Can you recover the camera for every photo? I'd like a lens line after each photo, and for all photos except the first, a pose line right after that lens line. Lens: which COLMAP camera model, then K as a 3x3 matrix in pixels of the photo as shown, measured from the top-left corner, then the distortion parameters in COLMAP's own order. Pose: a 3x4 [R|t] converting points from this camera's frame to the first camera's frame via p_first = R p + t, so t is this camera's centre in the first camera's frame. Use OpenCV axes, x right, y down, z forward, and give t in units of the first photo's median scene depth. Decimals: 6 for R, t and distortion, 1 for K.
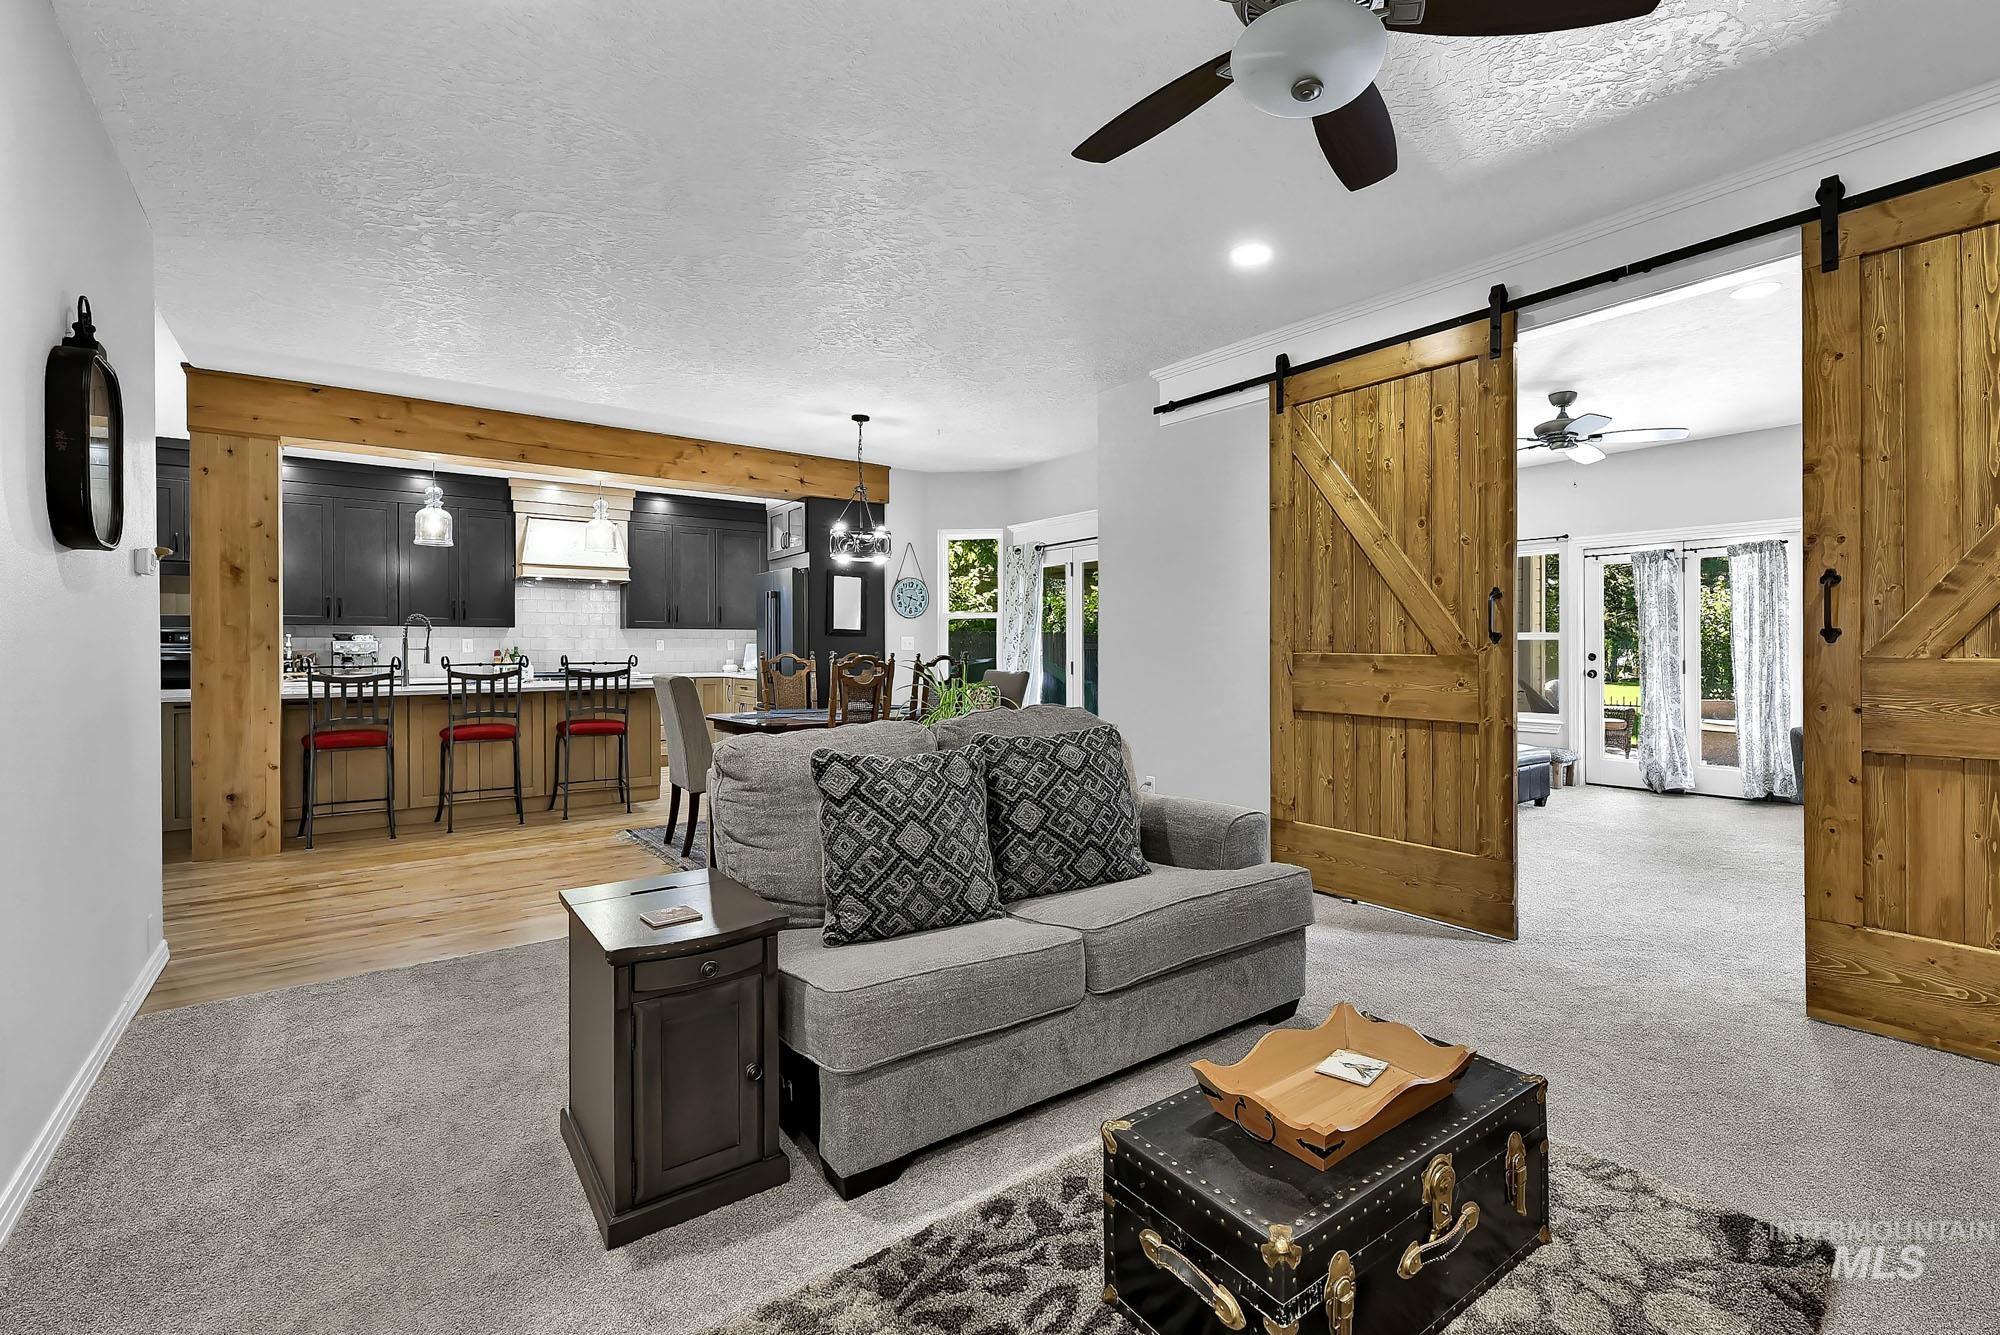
lens RADIAL K [[865.7, 0, 987.1], [0, 865.7, 647.0], [0, 0, 1]] dist [0.004522, 0.000352]
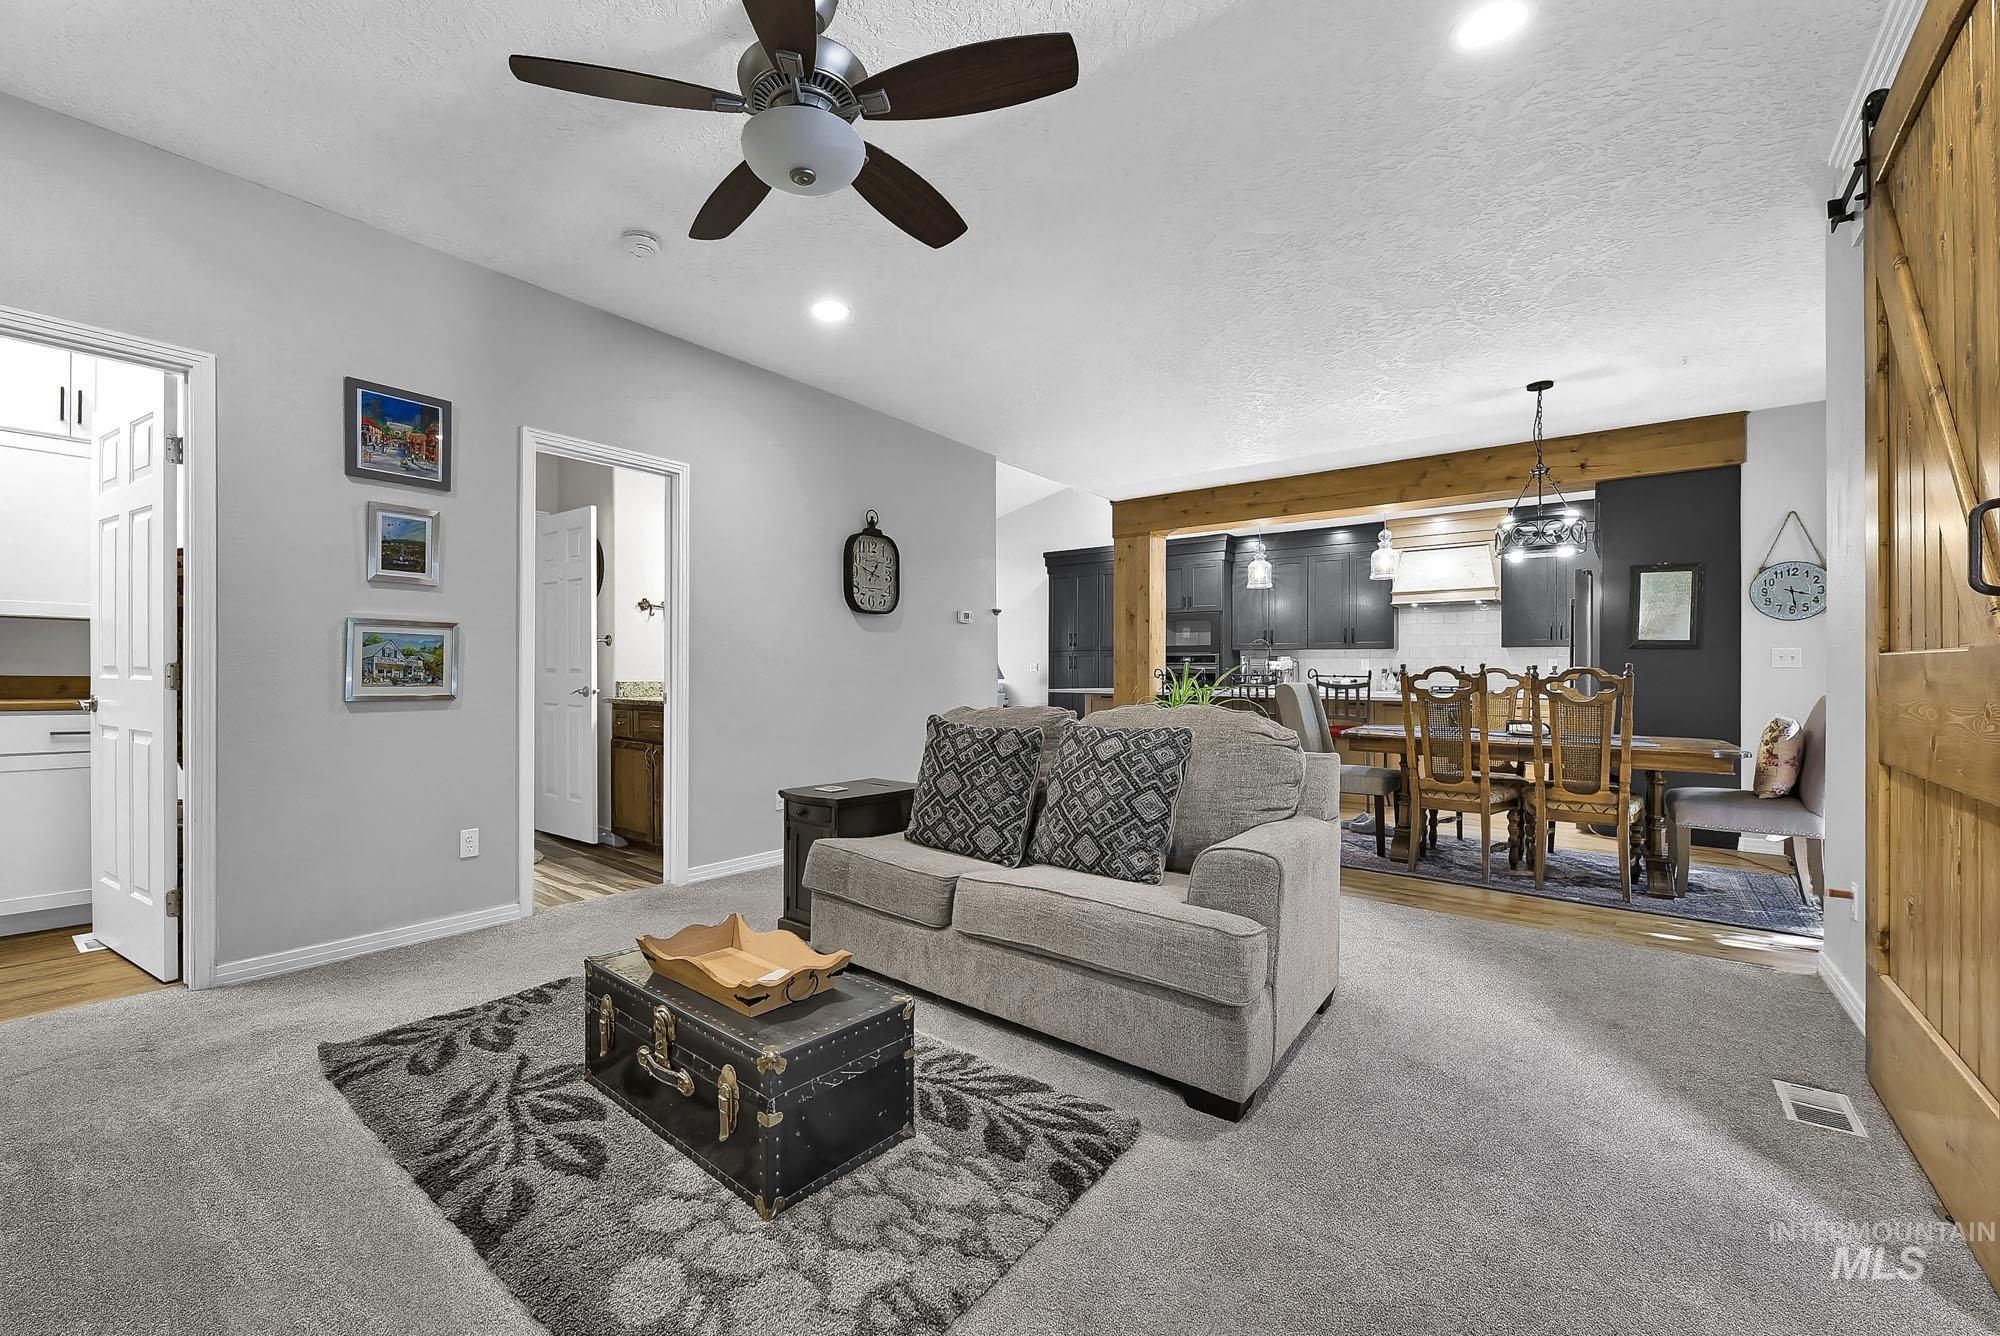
lens RADIAL K [[780.8, 0, 987.1], [0, 780.8, 672.4], [0, 0, 1]] dist [-0.003249, -0.000174]
pose [[0.265629, 0.002690, -0.964072, 0.639177], [-0.006704, 0.999977, 0.000943, 0.023973], [0.964052, 0.006213, 0.265641, 0.410112]]
